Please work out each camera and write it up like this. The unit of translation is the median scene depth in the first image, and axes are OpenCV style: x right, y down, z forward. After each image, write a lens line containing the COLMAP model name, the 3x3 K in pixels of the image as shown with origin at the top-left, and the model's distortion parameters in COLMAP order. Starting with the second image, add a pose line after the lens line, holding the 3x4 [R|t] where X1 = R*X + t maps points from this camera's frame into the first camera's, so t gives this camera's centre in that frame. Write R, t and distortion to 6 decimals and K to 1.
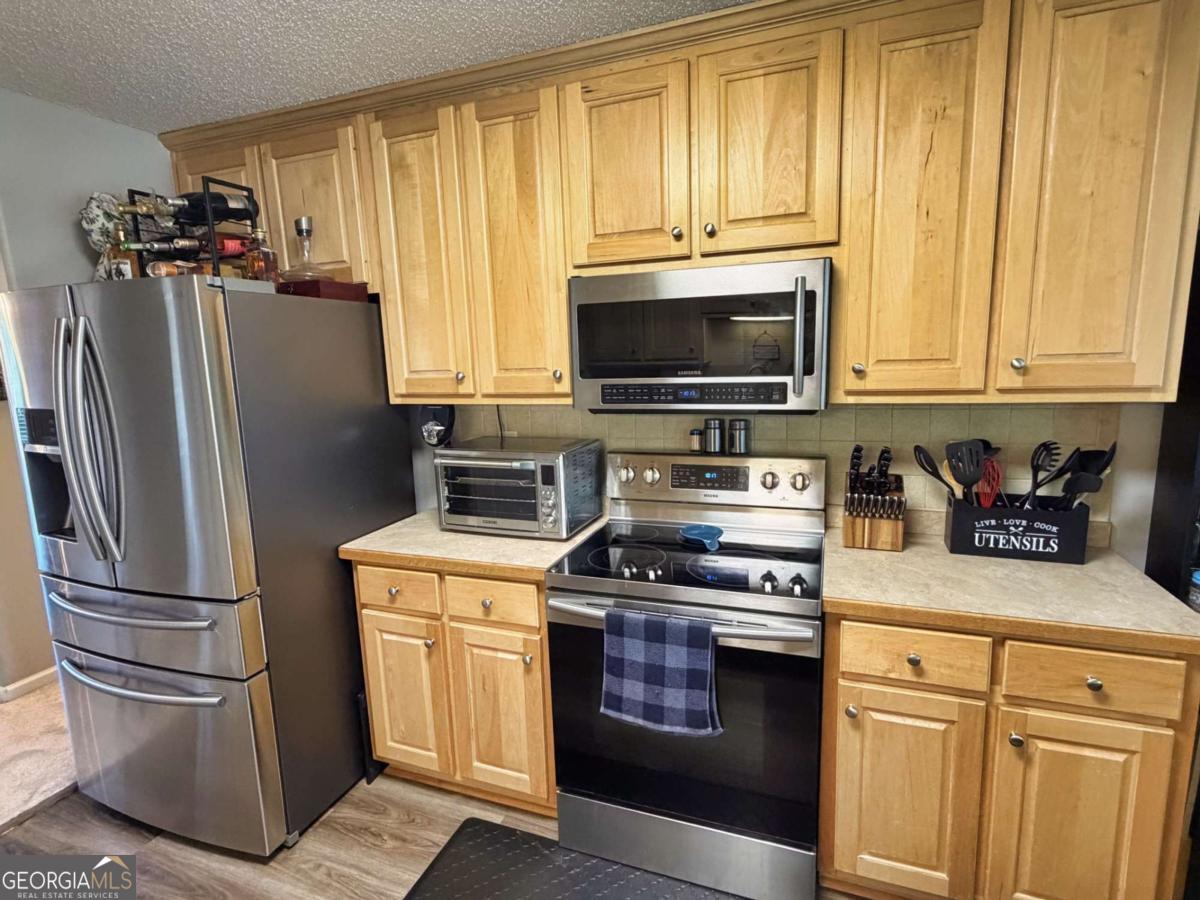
lens RADIAL K [[606.1, 0, 599.3], [0, 606.1, 448.8], [0, 0, 1]] dist [-0.003563, -0.000176]
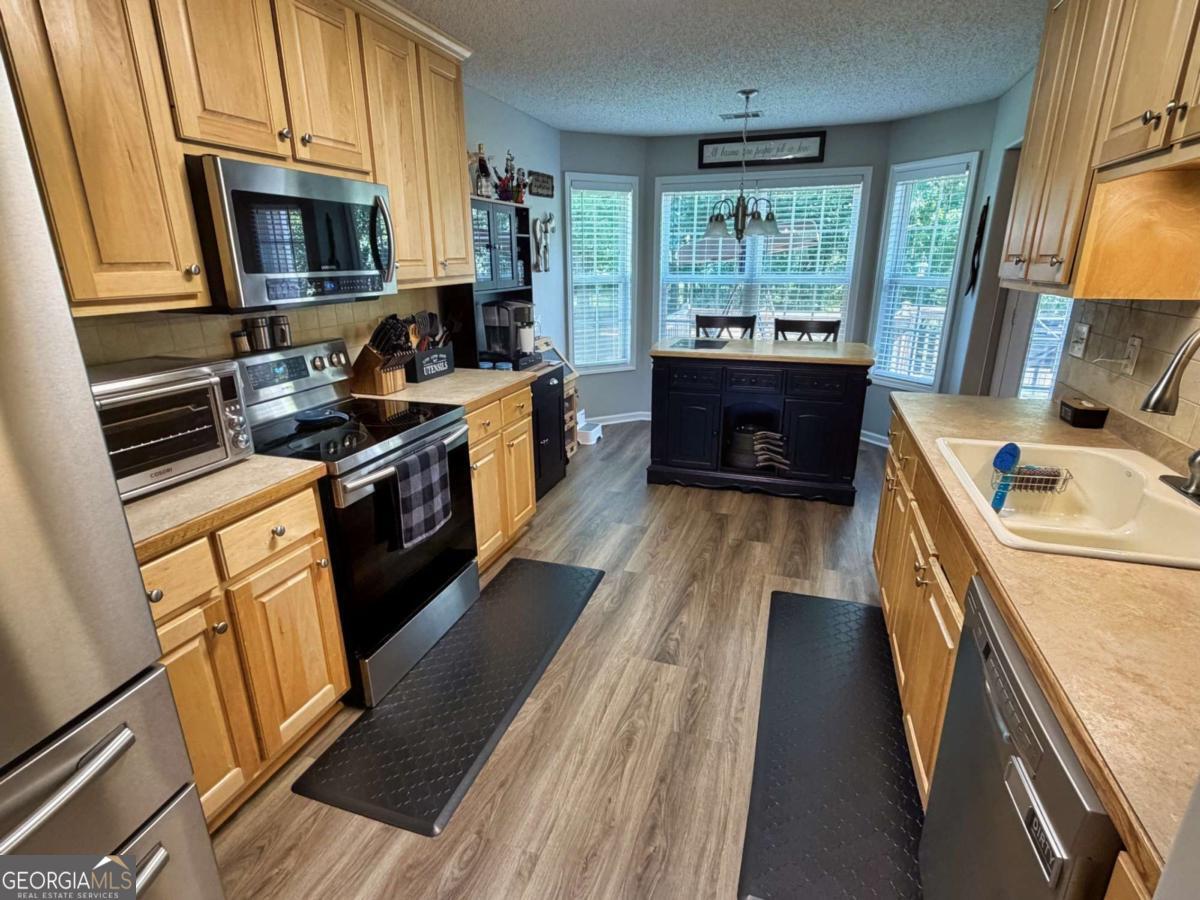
lens RADIAL K [[606.1, 0, 603.1], [0, 606.1, 444.7], [0, 0, 1]] dist [-0.003563, -0.000176]
pose [[-0.041495, -0.264020, 0.963624, -1.148900], [0.167495, 0.948968, 0.267217, -0.026531], [-0.984999, 0.172490, 0.004845, 0.563352]]
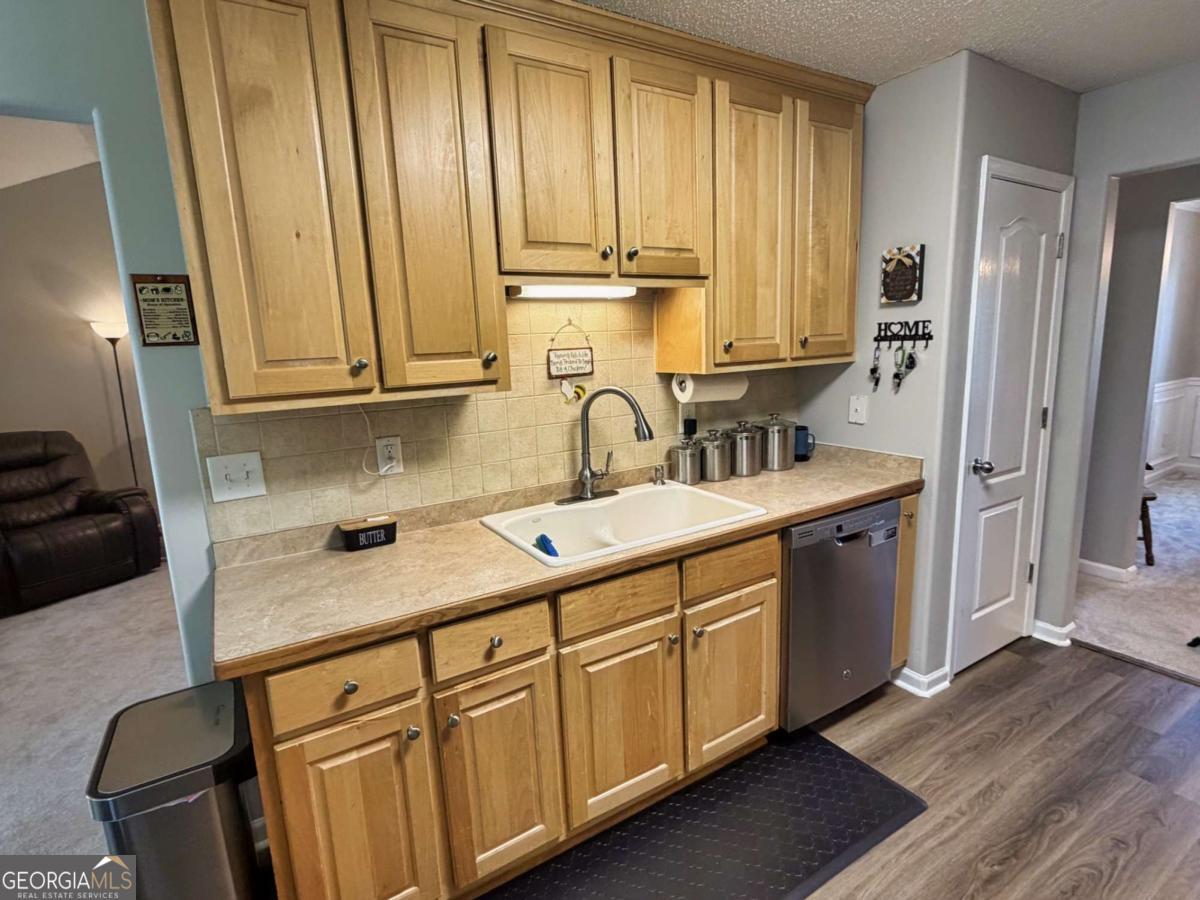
lens RADIAL K [[606.1, 0, 596.0], [0, 606.1, 453.0], [0, 0, 1]] dist [-0.003563, -0.000176]
pose [[0.612220, -0.132599, 0.779490, -0.599913], [0.144291, 0.988020, 0.054743, -0.015317], [-0.777410, 0.078959, 0.624018, 0.355182]]
